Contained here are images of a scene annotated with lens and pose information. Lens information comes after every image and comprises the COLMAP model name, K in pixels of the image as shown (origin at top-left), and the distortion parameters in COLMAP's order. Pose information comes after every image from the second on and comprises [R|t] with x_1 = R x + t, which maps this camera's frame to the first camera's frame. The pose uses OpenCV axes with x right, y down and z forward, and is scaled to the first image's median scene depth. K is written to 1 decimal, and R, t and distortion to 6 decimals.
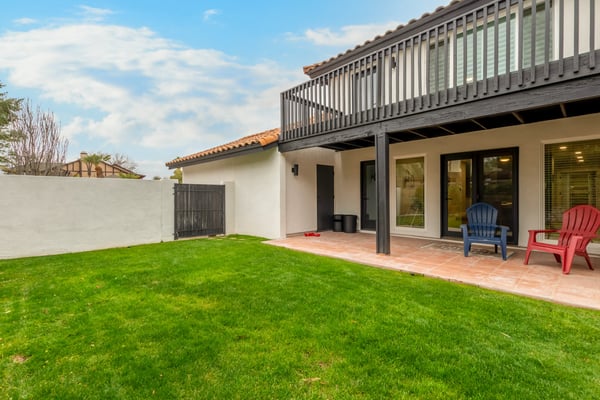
lens RADIAL K [[271.1, 0, 300.3], [0, 271.1, 201.3], [0, 0, 1]] dist [0.001692, 0.000087]
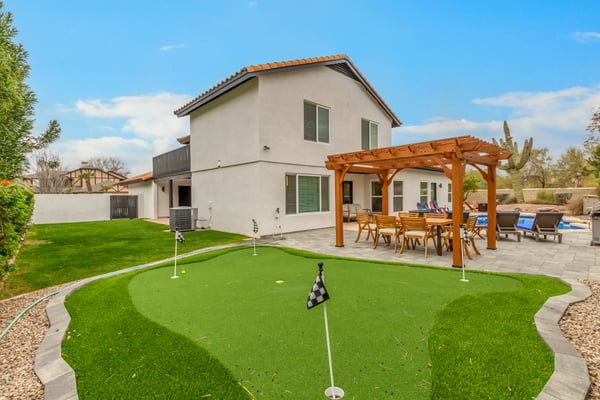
lens RADIAL K [[292.8, 0, 299.6], [0, 292.8, 198.8], [0, 0, 1]] dist [0.002885, -0.000014]
pose [[0.998636, -0.010682, -0.051110, 1.196591], [0.010281, 0.999914, -0.008095, -0.001341], [0.051192, 0.007558, 0.998660, -1.332131]]
